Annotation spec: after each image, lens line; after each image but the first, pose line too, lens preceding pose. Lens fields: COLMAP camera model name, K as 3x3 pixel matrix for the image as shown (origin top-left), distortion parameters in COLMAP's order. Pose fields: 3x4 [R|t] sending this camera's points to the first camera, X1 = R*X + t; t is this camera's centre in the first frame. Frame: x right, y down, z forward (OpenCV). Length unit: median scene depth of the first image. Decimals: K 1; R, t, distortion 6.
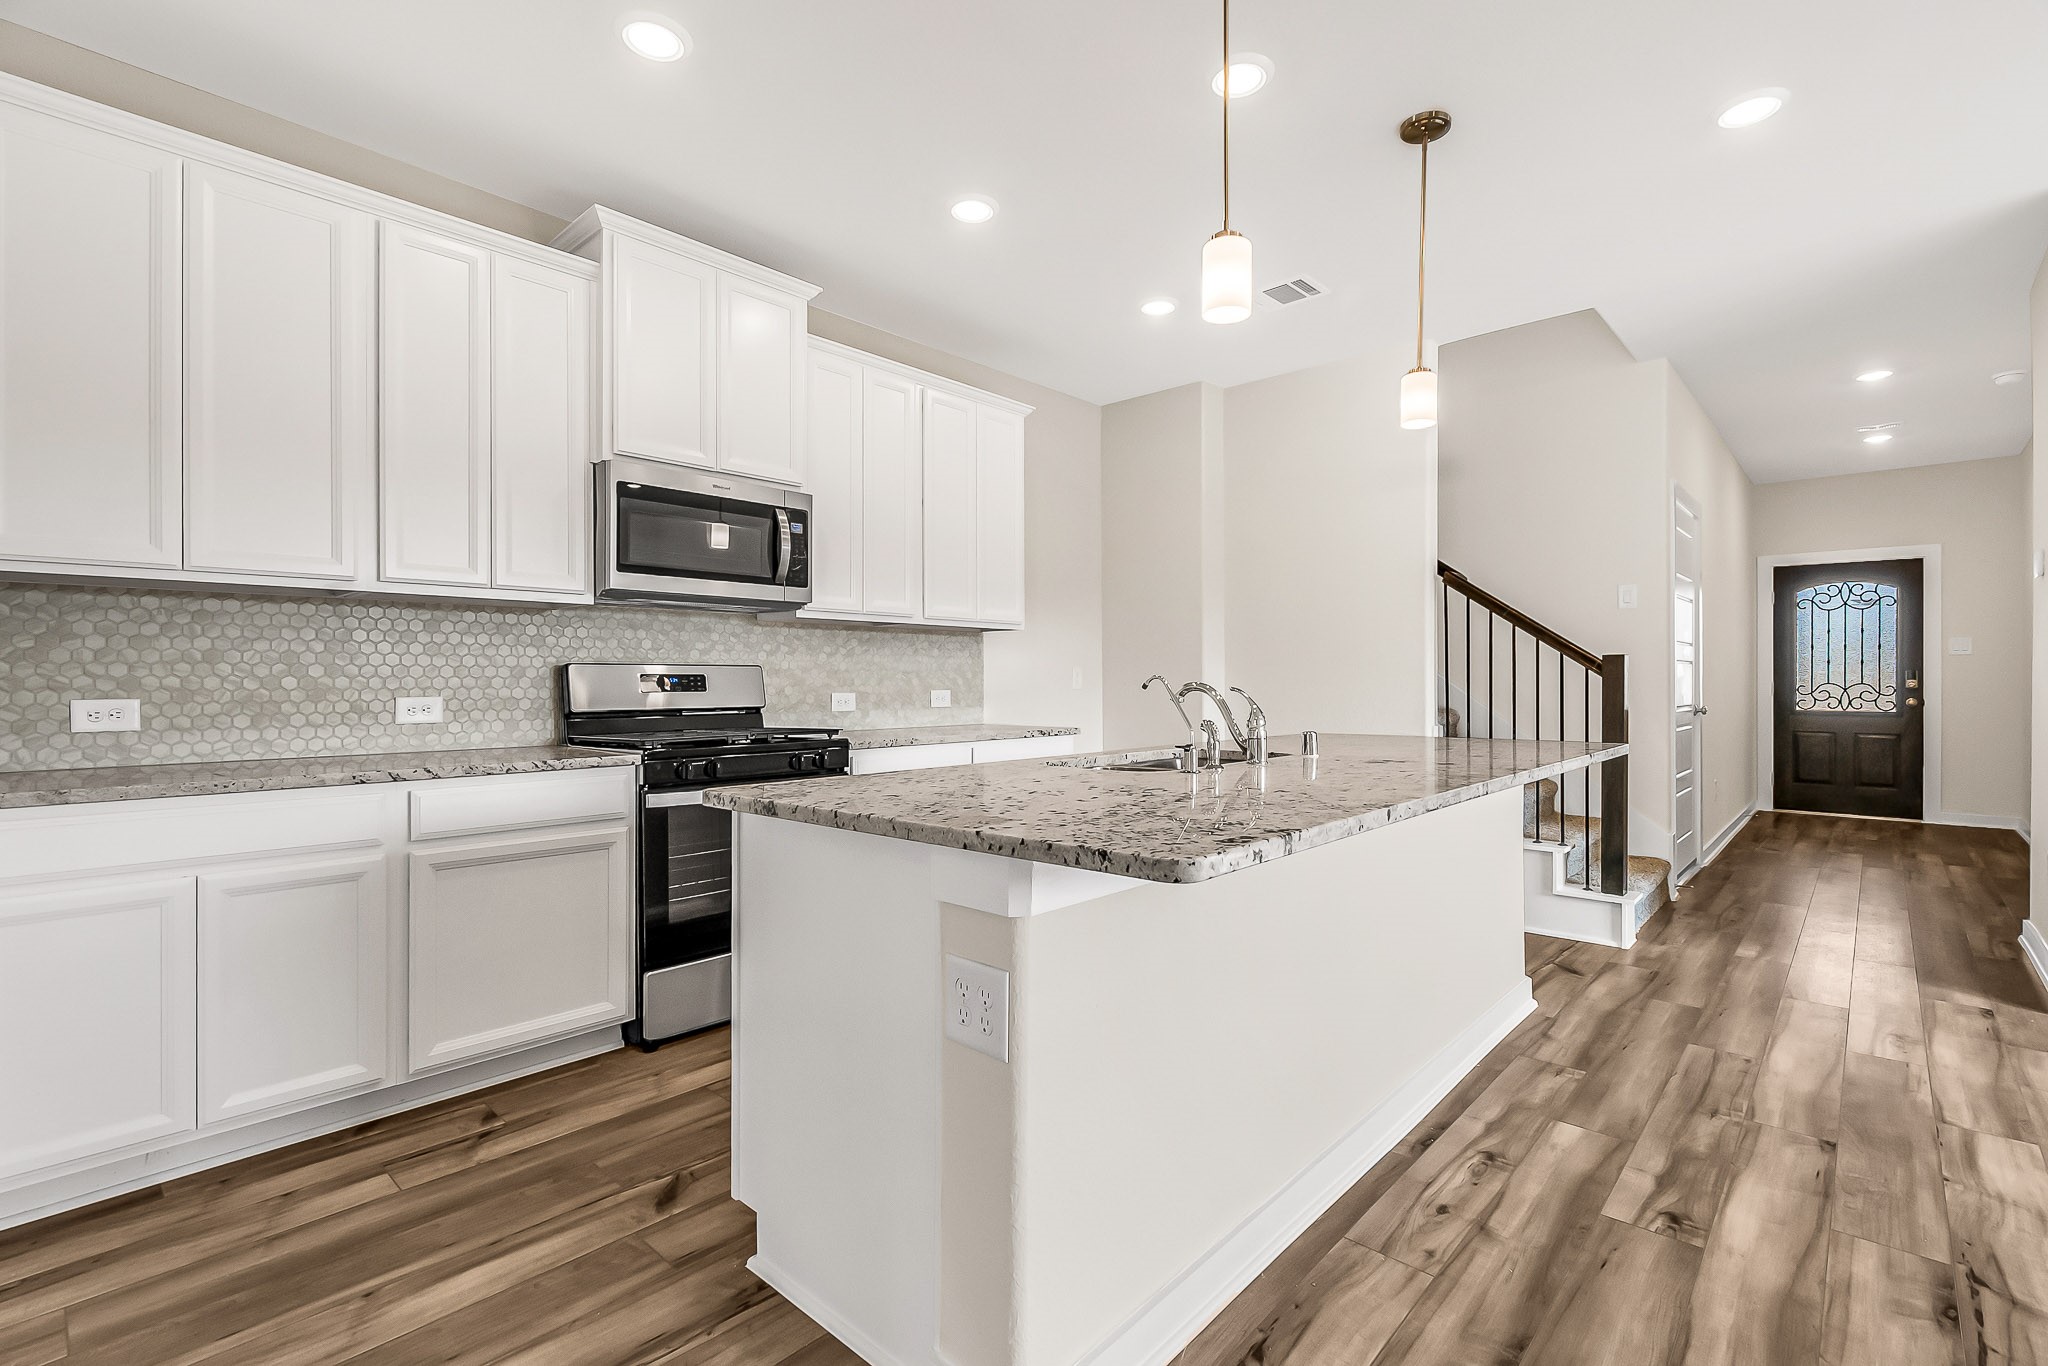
lens RADIAL K [[898.4, 0, 1024.4], [0, 898.4, 677.3], [0, 0, 1]] dist [0.001849, -0.000137]
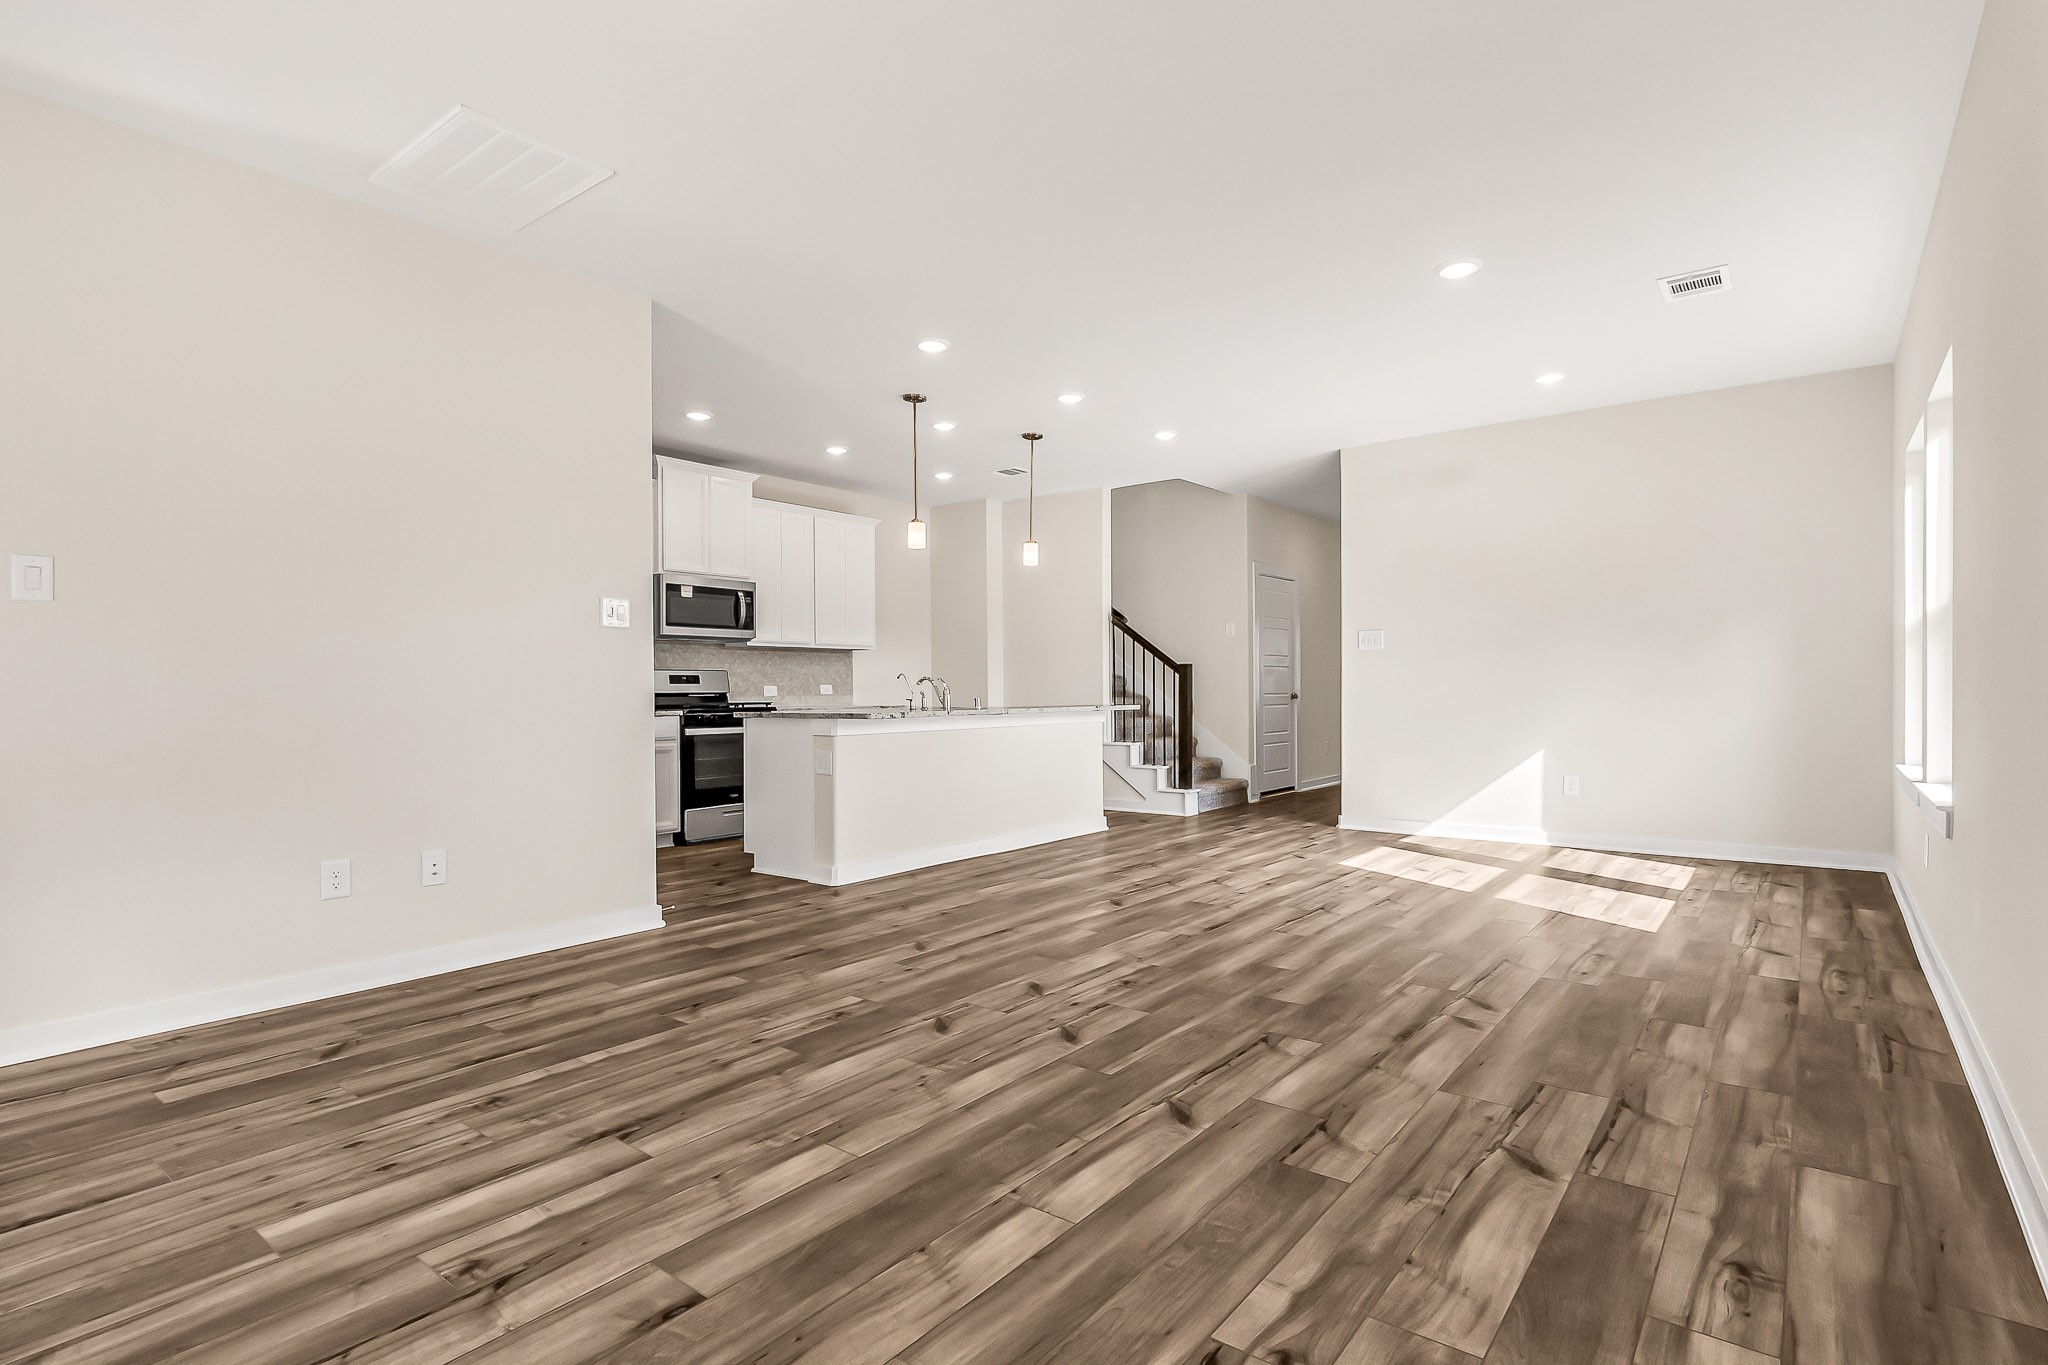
lens RADIAL K [[980.8, 0, 1024.8], [0, 980.8, 691.2], [0, 0, 1]] dist [-0.001062, -0.000210]
pose [[0.996403, -0.004678, 0.084612, 0.161988], [0.004369, 0.999983, 0.003833, 0.025750], [-0.084628, -0.003450, 0.996407, -1.158775]]
